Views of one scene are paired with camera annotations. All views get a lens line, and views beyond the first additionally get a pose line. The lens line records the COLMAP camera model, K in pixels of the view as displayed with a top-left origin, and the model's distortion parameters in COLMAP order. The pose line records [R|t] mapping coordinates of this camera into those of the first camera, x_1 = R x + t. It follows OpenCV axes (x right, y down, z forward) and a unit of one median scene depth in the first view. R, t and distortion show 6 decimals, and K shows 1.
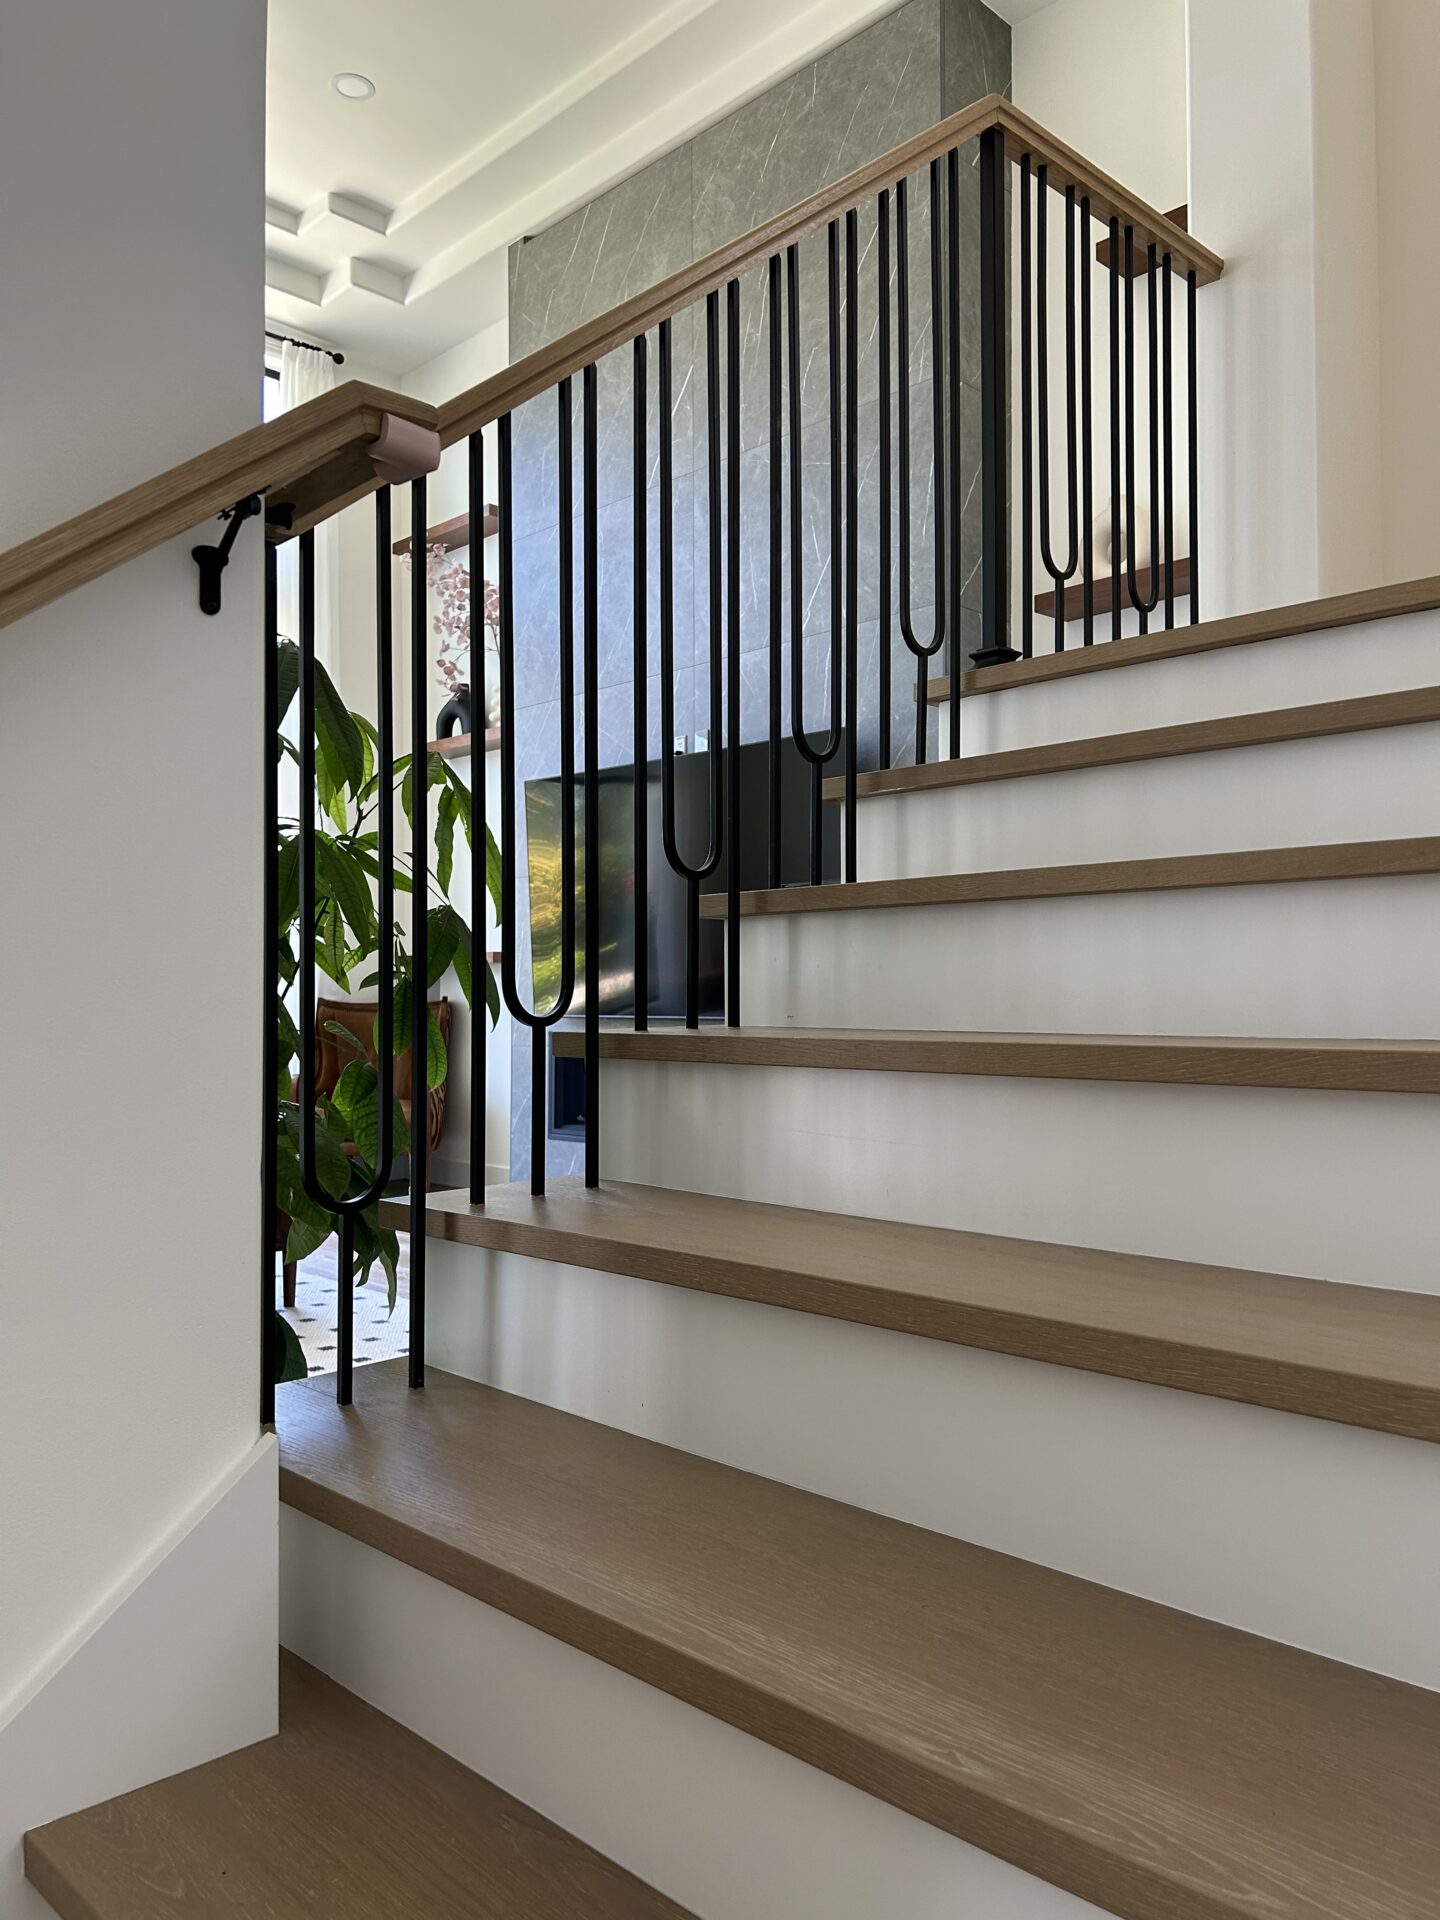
lens RADIAL K [[1449.4, 0, 708.1], [0, 1449.4, 968.4], [0, 0, 1]] dist [0.061478, -0.068710]
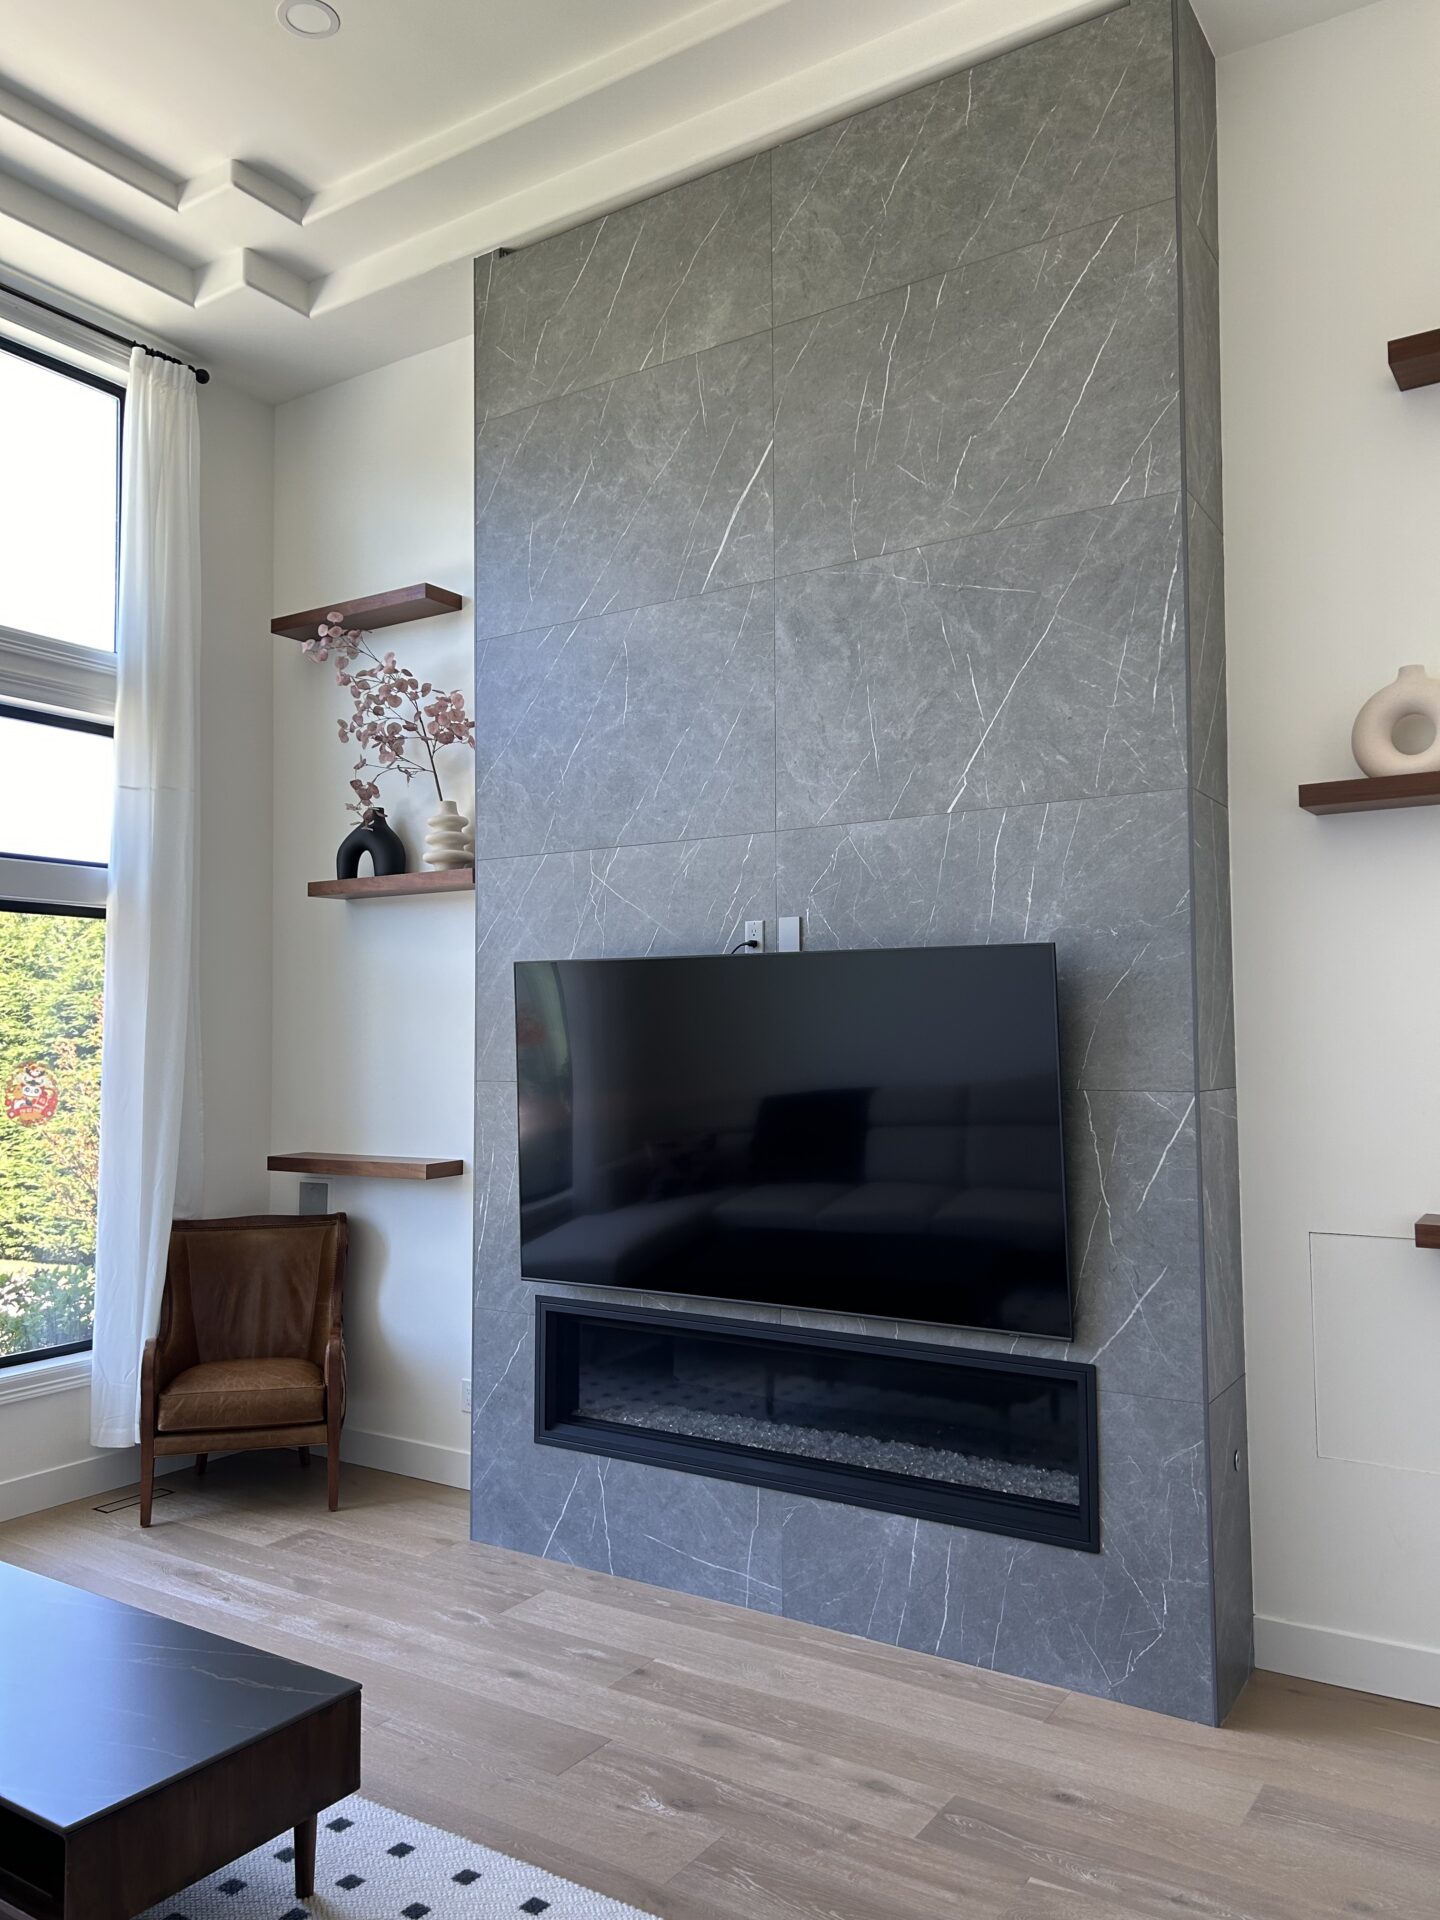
lens RADIAL K [[1449.4, 0, 722.9], [0, 1449.4, 970.9], [0, 0, 1]] dist [0.061478, -0.068710]
pose [[0.976634, 0.008737, 0.214734, -0.218472], [-0.003410, 0.999678, -0.025162, -0.128337], [-0.214884, 0.023842, 0.976348, 0.295154]]
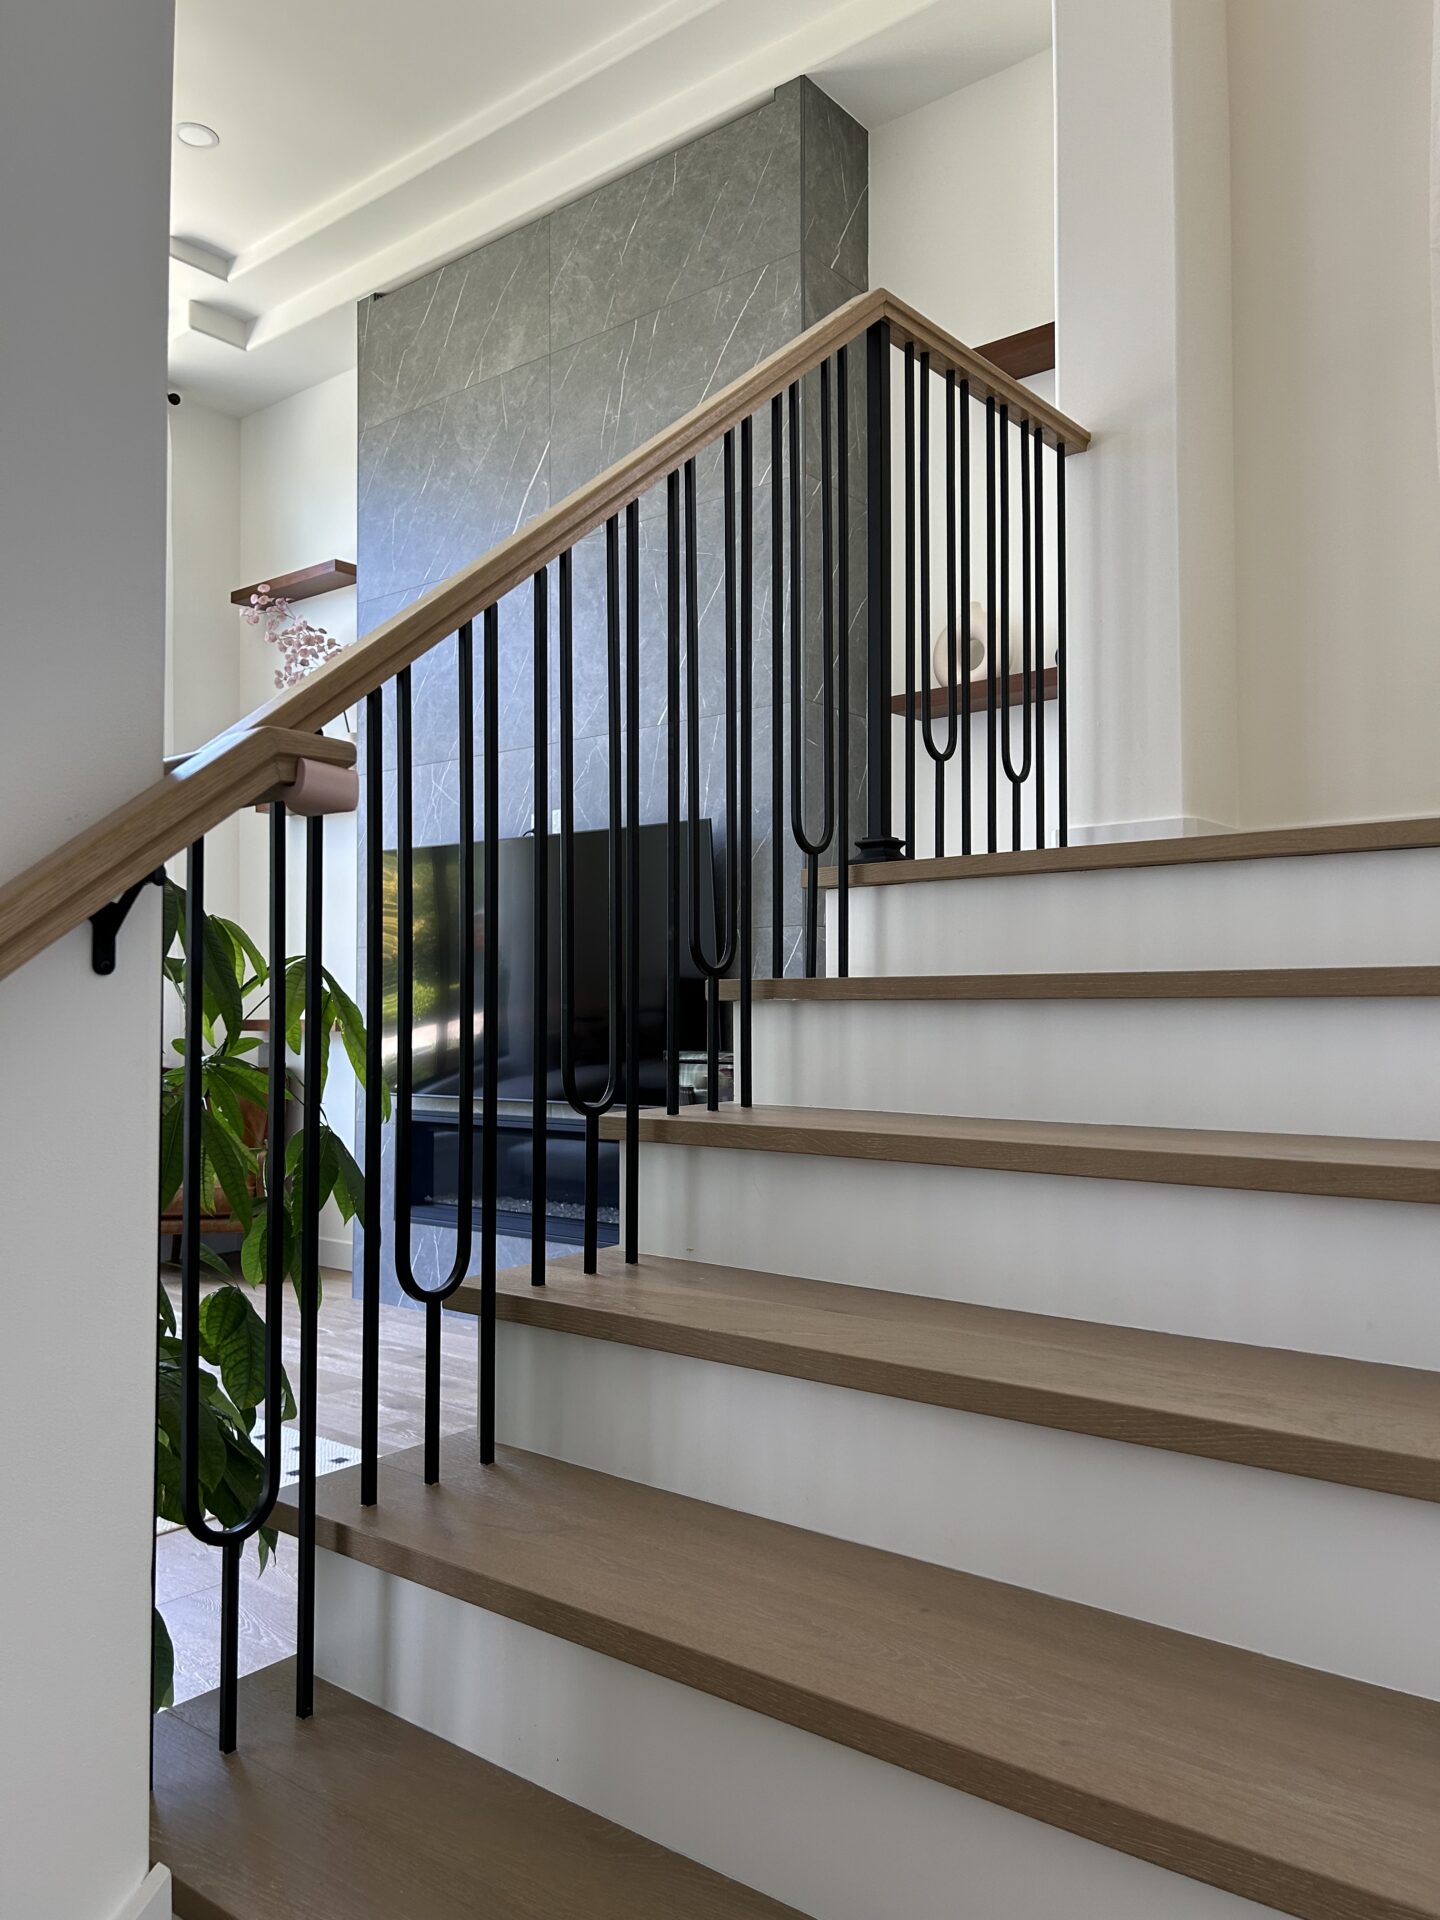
lens RADIAL K [[1449.4, 0, 706.8], [0, 1449.4, 961.8], [0, 0, 1]] dist [0.061478, -0.068710]
pose [[0.993756, 0.004368, 0.111489, -0.015196], [-0.003270, 0.999944, -0.010034, -0.055902], [-0.111527, 0.009607, 0.993715, 0.009948]]
